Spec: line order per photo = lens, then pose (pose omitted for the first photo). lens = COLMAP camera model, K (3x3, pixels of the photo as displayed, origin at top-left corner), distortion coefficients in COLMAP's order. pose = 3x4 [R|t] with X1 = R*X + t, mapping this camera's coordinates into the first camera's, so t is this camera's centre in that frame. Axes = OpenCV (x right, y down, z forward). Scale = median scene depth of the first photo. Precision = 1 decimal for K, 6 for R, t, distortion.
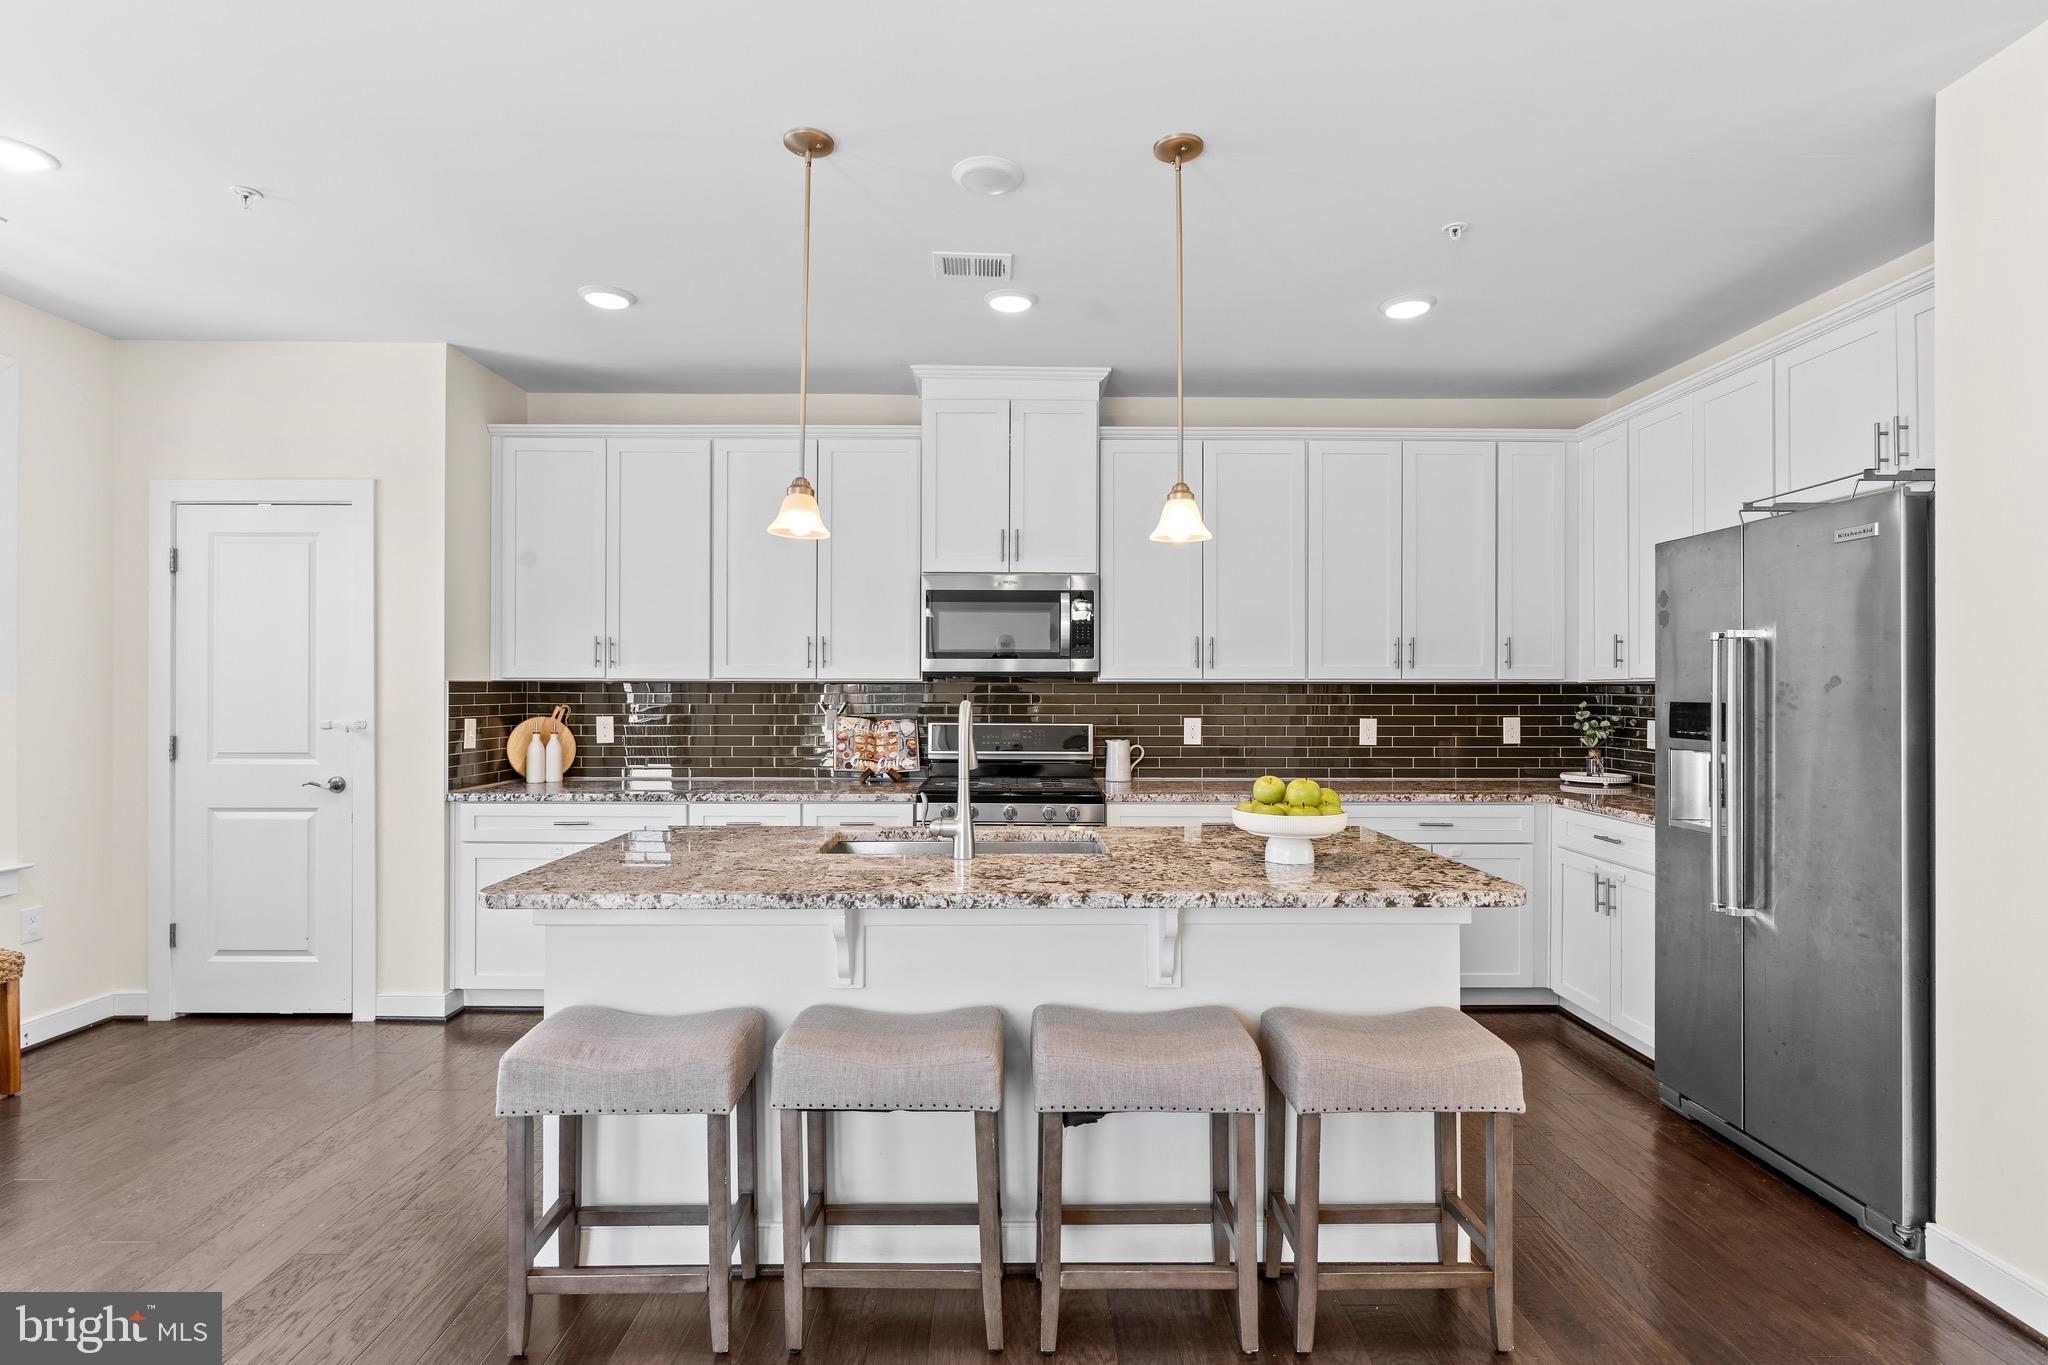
lens RADIAL K [[997.9, 0, 1014.7], [0, 997.9, 684.9], [0, 0, 1]] dist [-0.003647, 0.000773]
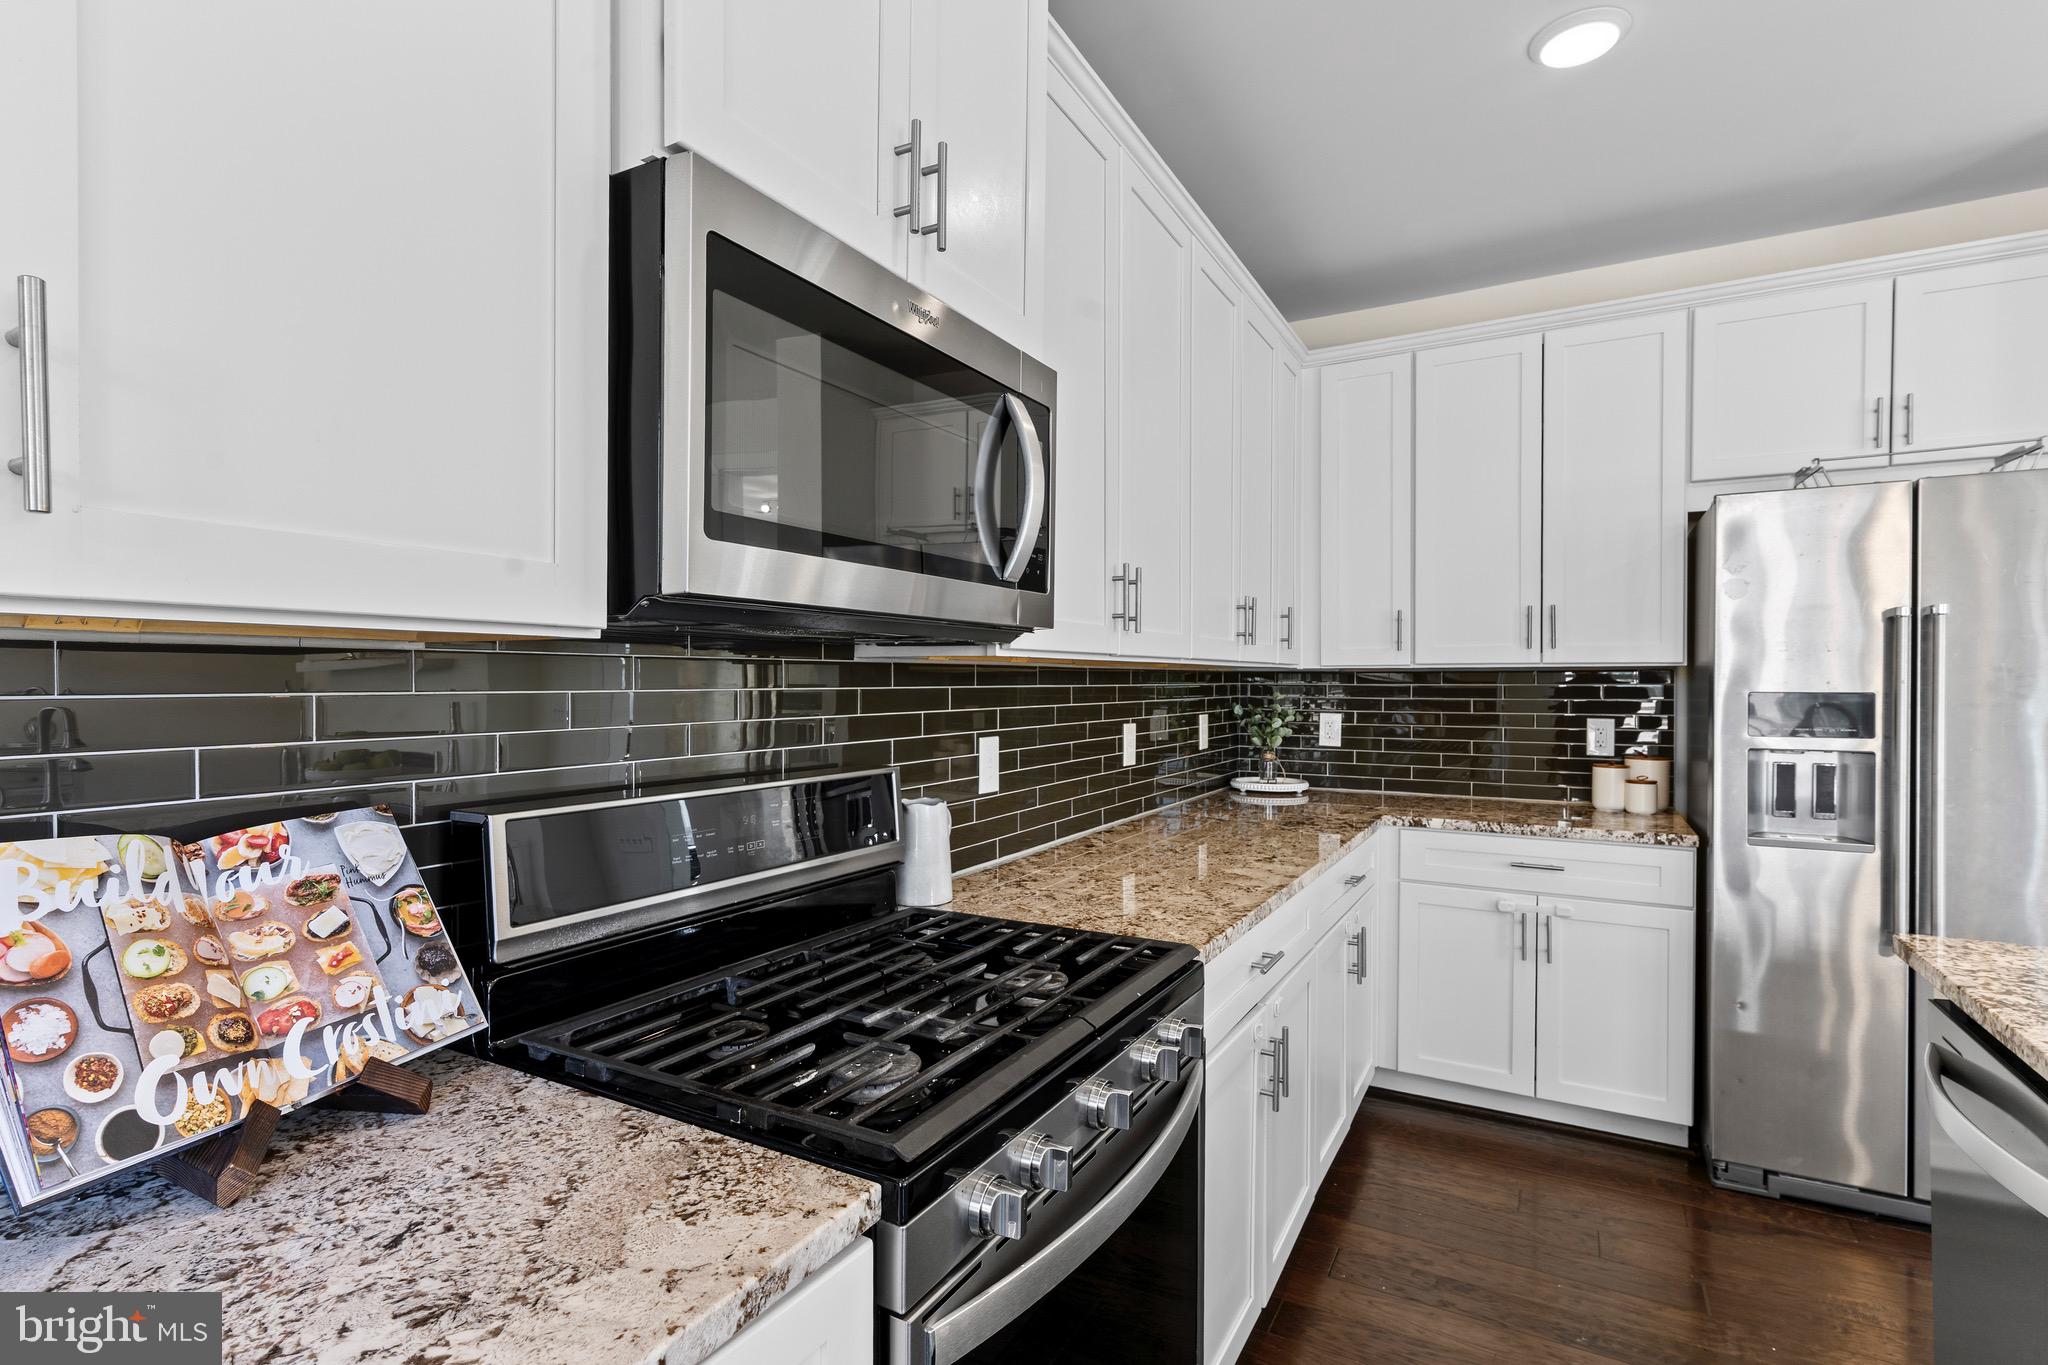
lens RADIAL K [[973.1, 0, 1015.9], [0, 973.1, 687.8], [0, 0, 1]] dist [0.001791, -0.000098]
pose [[0.500560, -0.009367, 0.865651, -0.238305], [-0.004941, 0.999894, 0.013676, 0.003560], [-0.865688, -0.011123, 0.500461, 0.813269]]
